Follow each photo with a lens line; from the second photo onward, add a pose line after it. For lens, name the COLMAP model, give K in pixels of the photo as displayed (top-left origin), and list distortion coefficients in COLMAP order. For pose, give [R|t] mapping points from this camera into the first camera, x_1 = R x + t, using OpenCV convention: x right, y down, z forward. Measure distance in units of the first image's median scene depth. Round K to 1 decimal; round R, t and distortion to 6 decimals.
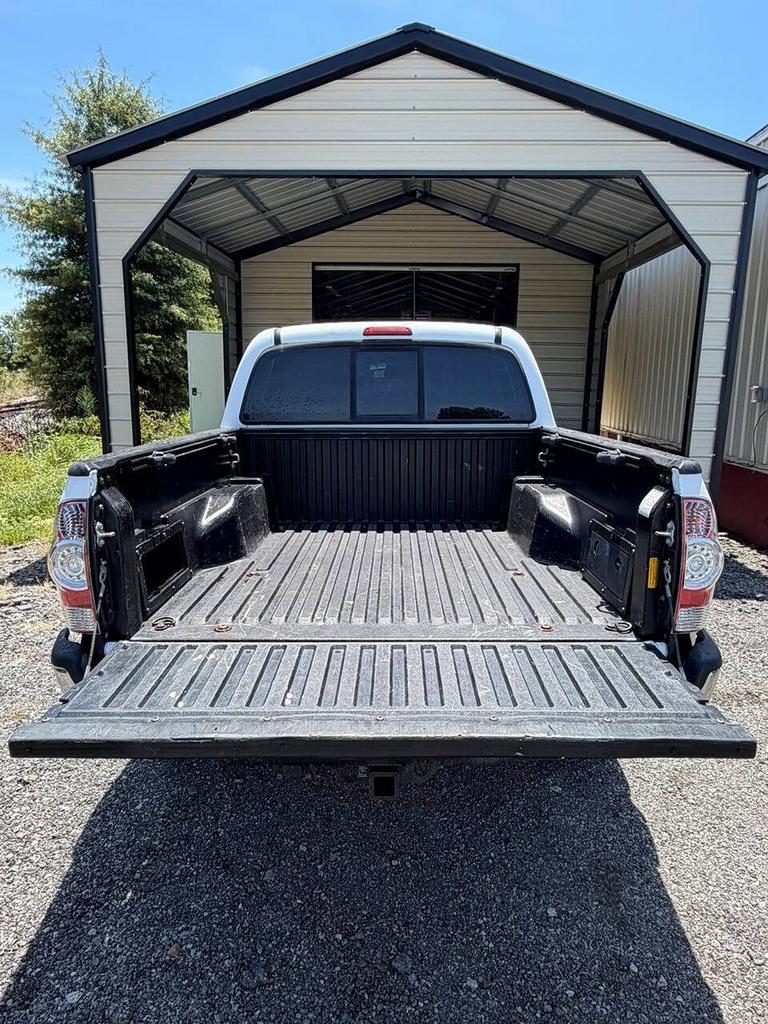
lens RADIAL K [[671.4, 0, 386.9], [0, 671.4, 512.5], [0, 0, 1]] dist [0.001703, -0.000758]
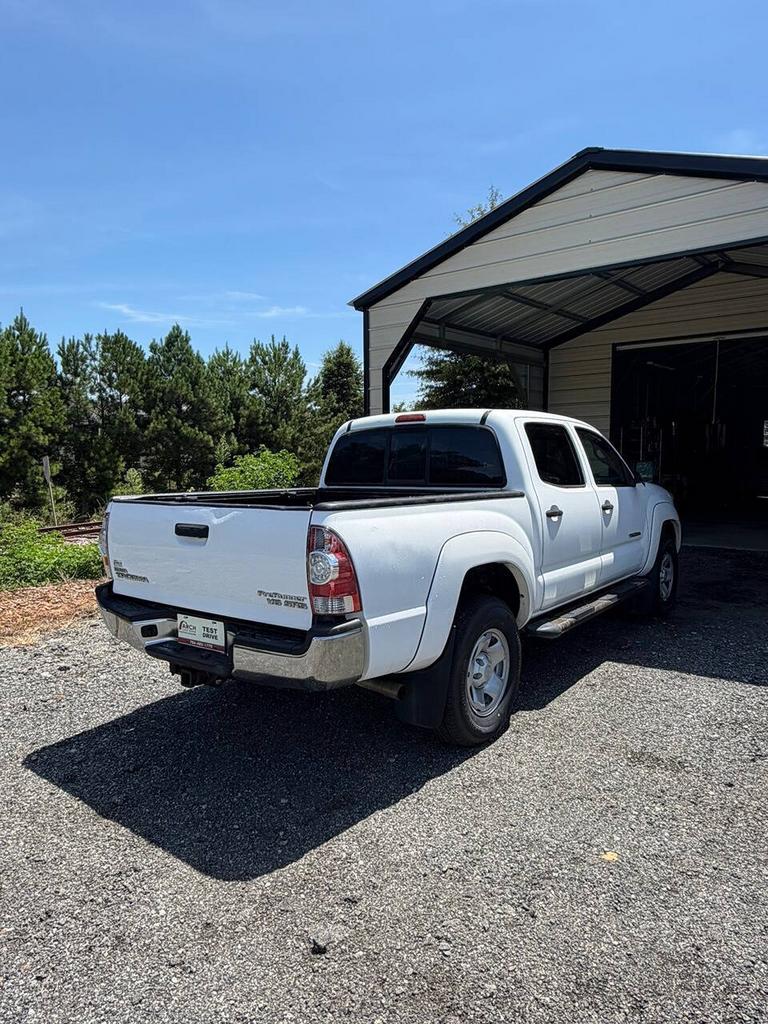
lens RADIAL K [[685.7, 0, 384.0], [0, 685.7, 512.0], [0, 0, 1]] dist [0.000180, 0.000920]
pose [[0.793763, 0.036620, -0.607123, 0.484501], [-0.104583, 0.991537, -0.076926, 0.016985], [0.599168, 0.124556, 0.790875, -0.059113]]
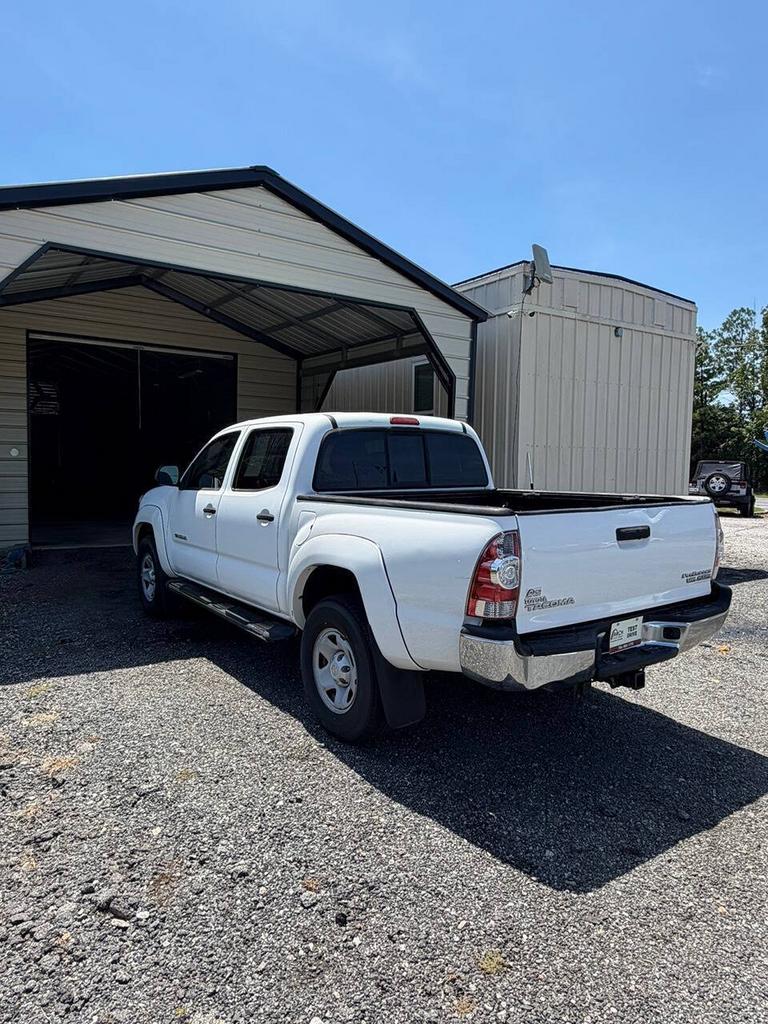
lens RADIAL K [[685.7, 0, 384.0], [0, 685.7, 512.0], [0, 0, 1]] dist [0.000180, 0.000920]
pose [[0.803396, -0.038442, 0.594203, -0.522477], [0.105173, 0.991385, -0.078062, 0.010024], [-0.586083, 0.125209, 0.800518, -0.039782]]
